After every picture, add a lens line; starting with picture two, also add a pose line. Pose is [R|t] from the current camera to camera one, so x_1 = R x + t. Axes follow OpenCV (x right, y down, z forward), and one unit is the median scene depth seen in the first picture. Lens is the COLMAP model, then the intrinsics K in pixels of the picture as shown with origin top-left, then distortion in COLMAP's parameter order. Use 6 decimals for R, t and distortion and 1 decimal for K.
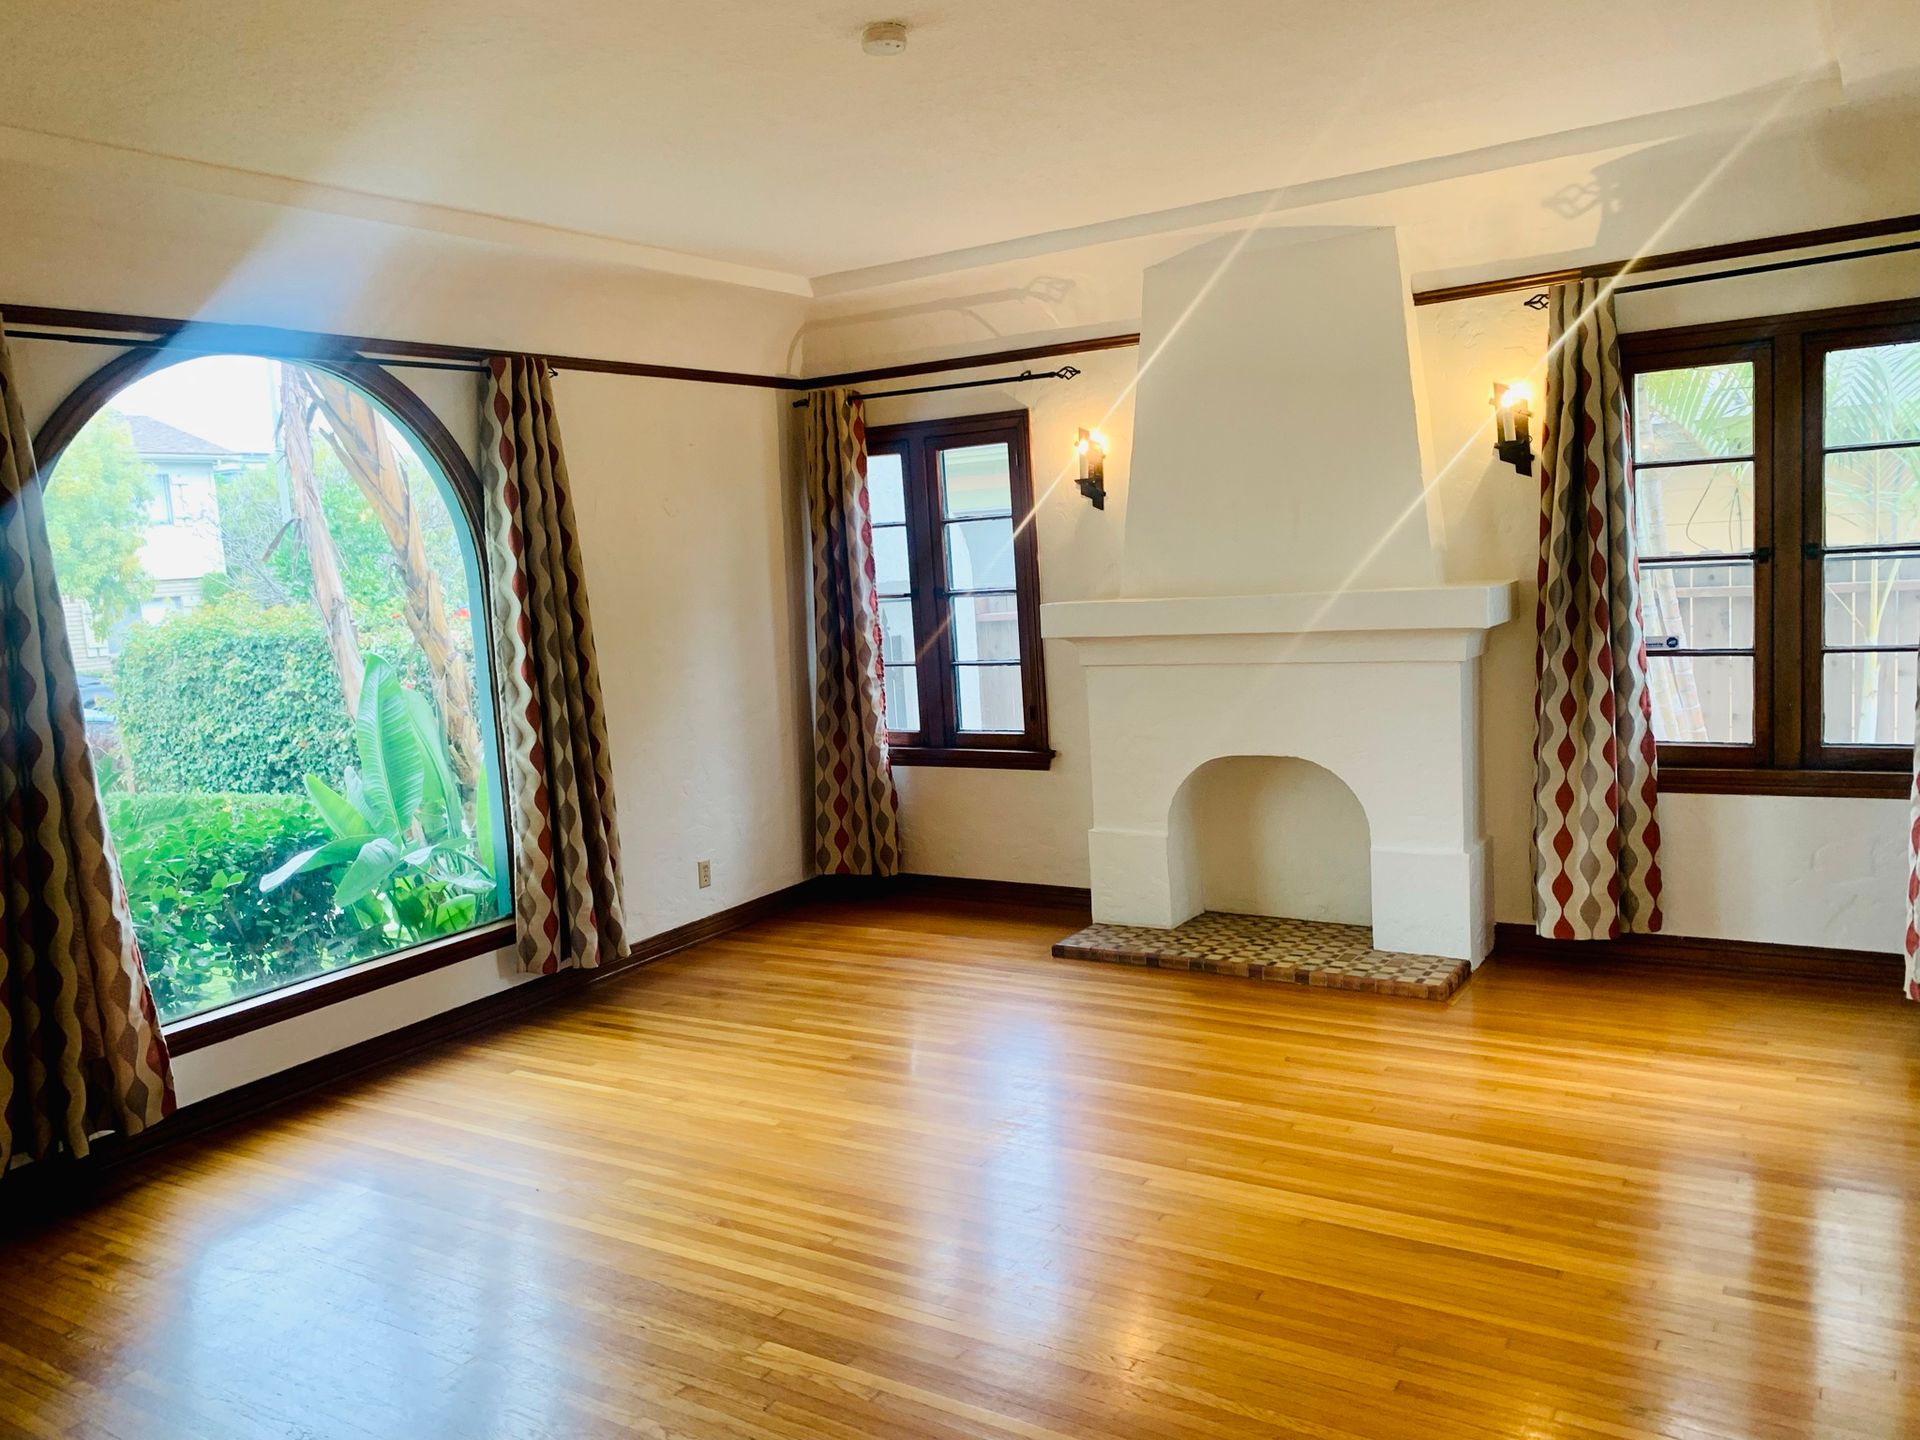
lens RADIAL K [[1468.1, 0, 957.9], [0, 1468.1, 692.5], [0, 0, 1]] dist [0.083110, -0.114822]
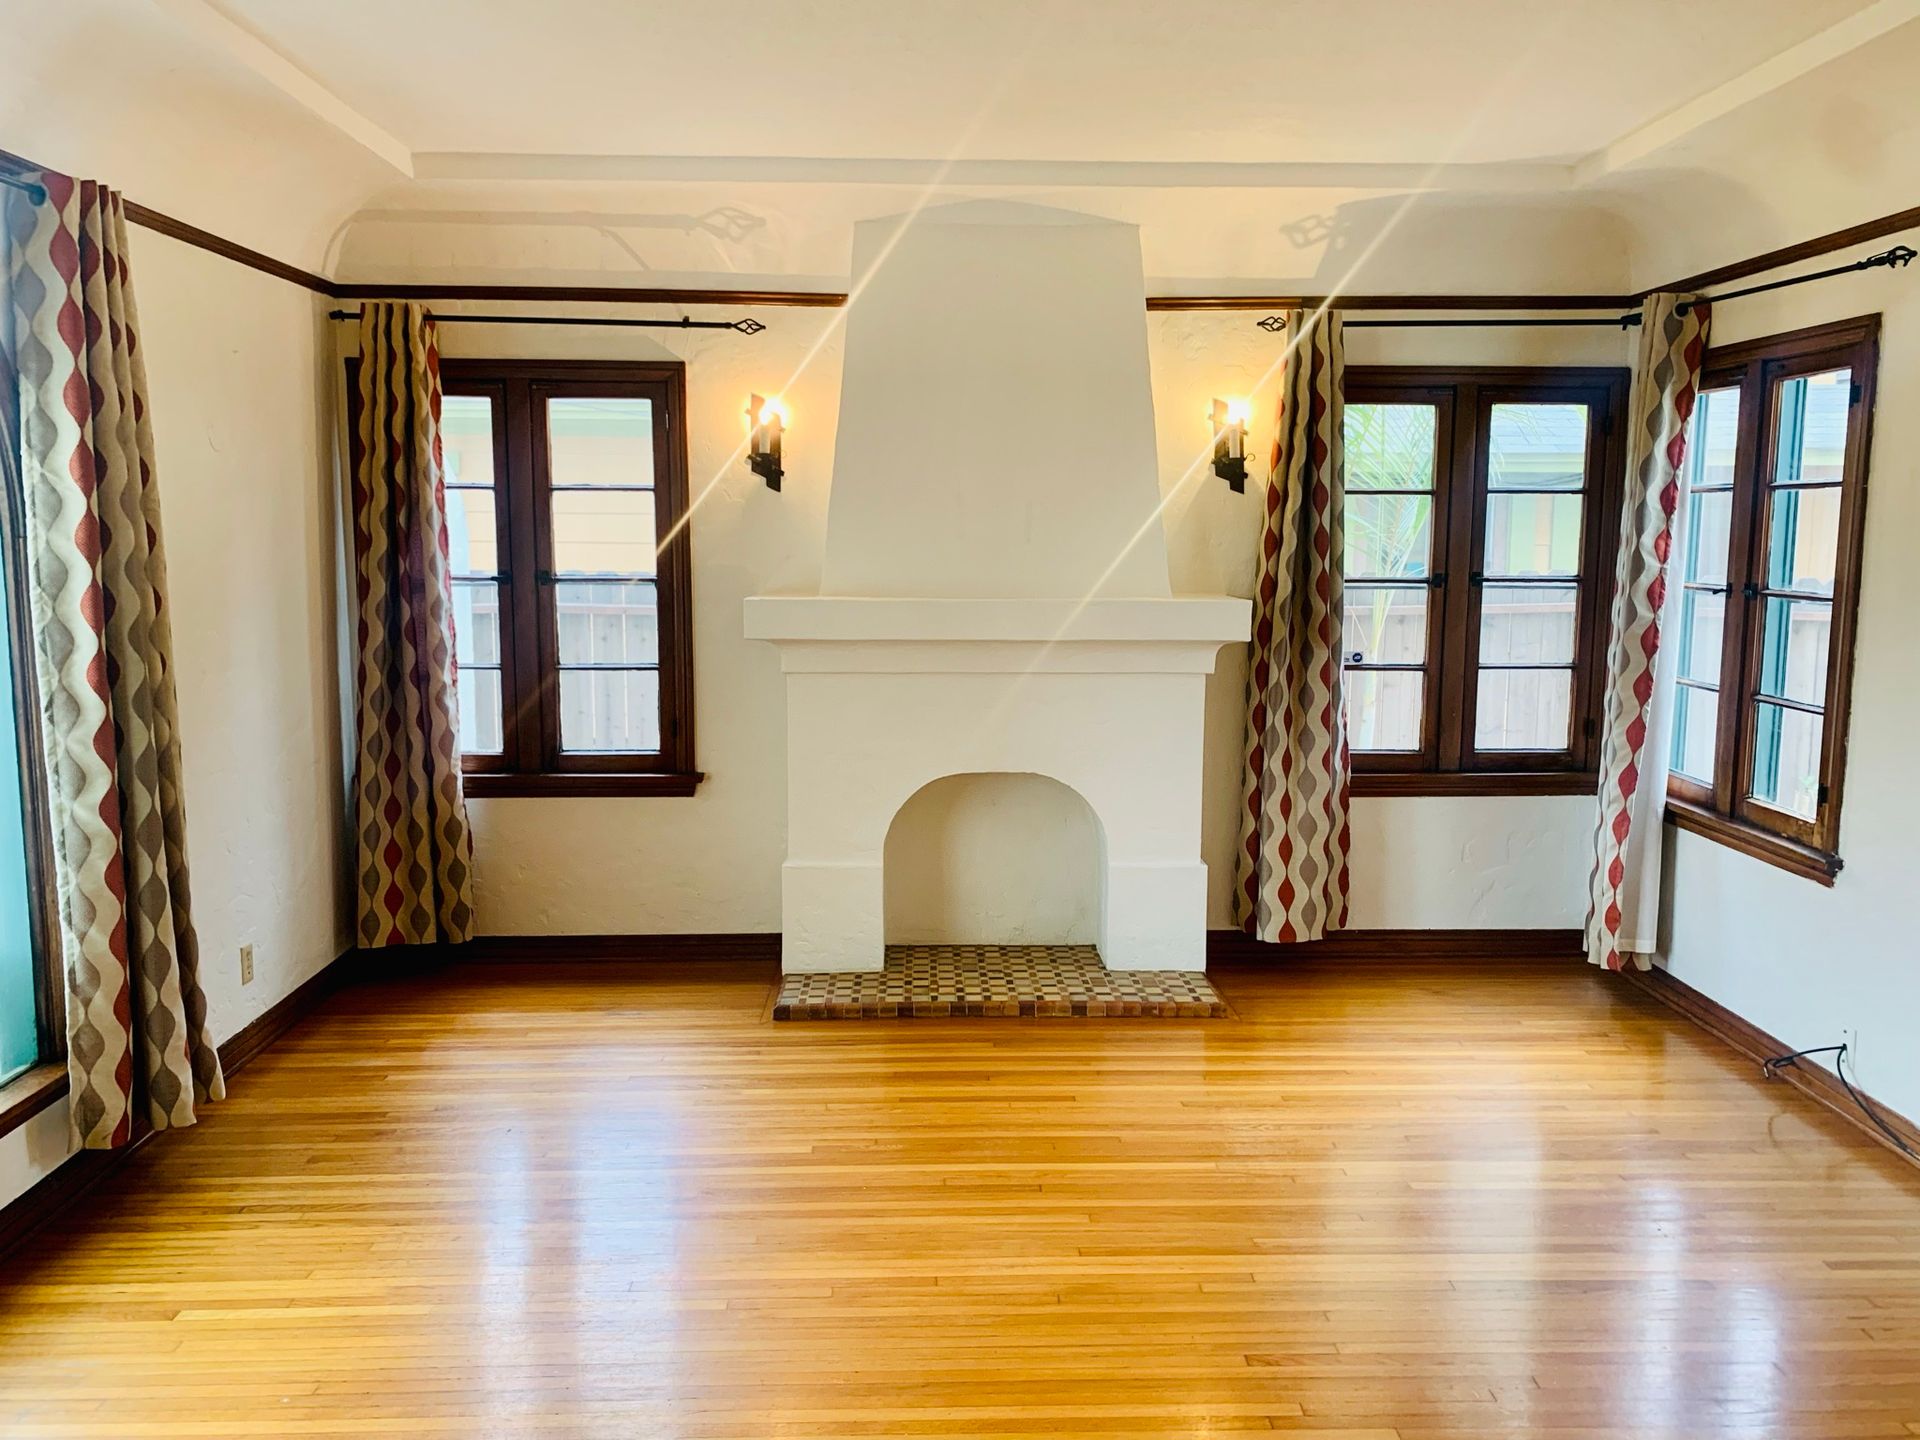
lens RADIAL K [[1468.1, 0, 957.9], [0, 1468.1, 692.5], [0, 0, 1]] dist [0.083110, -0.114822]
pose [[0.826419, 0.001440, 0.563053, -0.341954], [-0.000746, 0.999999, -0.001462, -0.006219], [-0.563055, 0.000788, 0.826419, 0.260540]]
